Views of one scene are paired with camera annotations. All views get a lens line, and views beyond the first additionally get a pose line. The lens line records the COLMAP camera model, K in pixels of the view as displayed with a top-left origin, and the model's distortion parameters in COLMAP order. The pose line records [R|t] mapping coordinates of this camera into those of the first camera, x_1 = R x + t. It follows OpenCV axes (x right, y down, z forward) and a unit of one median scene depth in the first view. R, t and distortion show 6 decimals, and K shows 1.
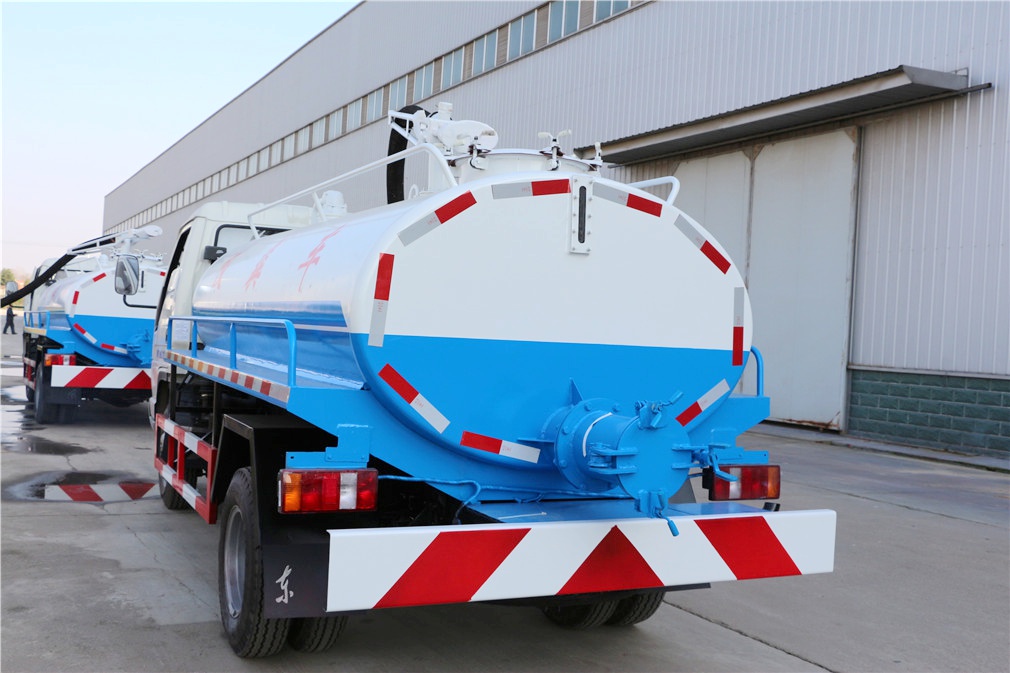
lens RADIAL K [[1075.8, 0, 505.0], [0, 1075.8, 336.5], [0, 0, 1]] dist [0.011329, 0.003756]
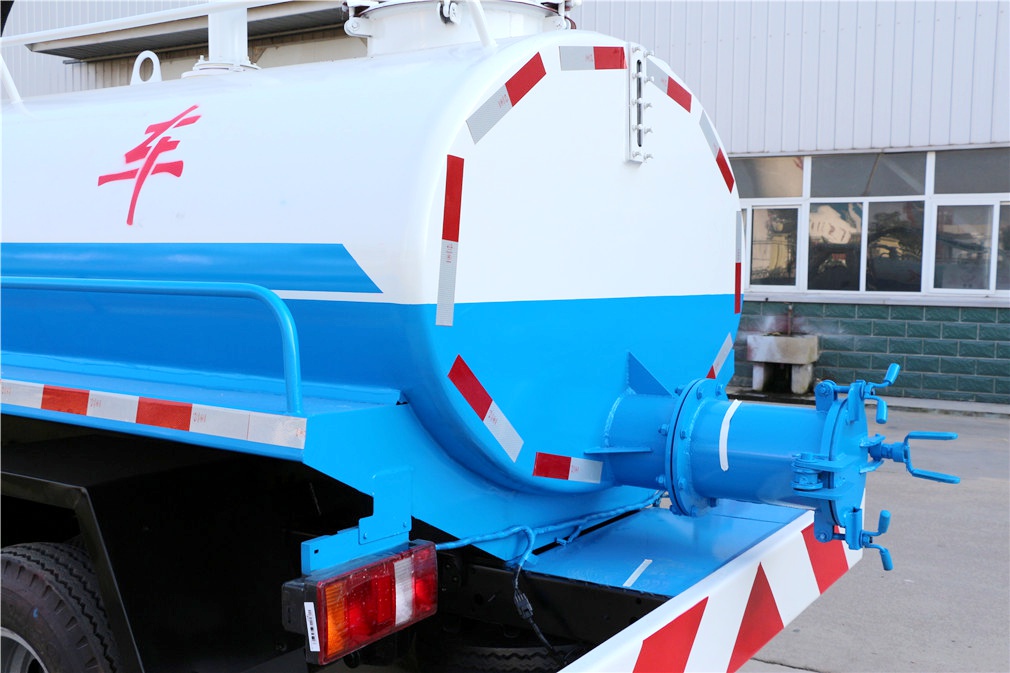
lens RADIAL K [[1077.6, 0, 505.0], [0, 1077.6, 336.5], [0, 0, 1]] dist [-0.035252, 0.014198]
pose [[0.831758, -0.072484, 0.550386, -0.389380], [0.030706, 0.995929, 0.084756, -0.030525], [-0.554288, -0.053596, 0.830597, 0.512681]]
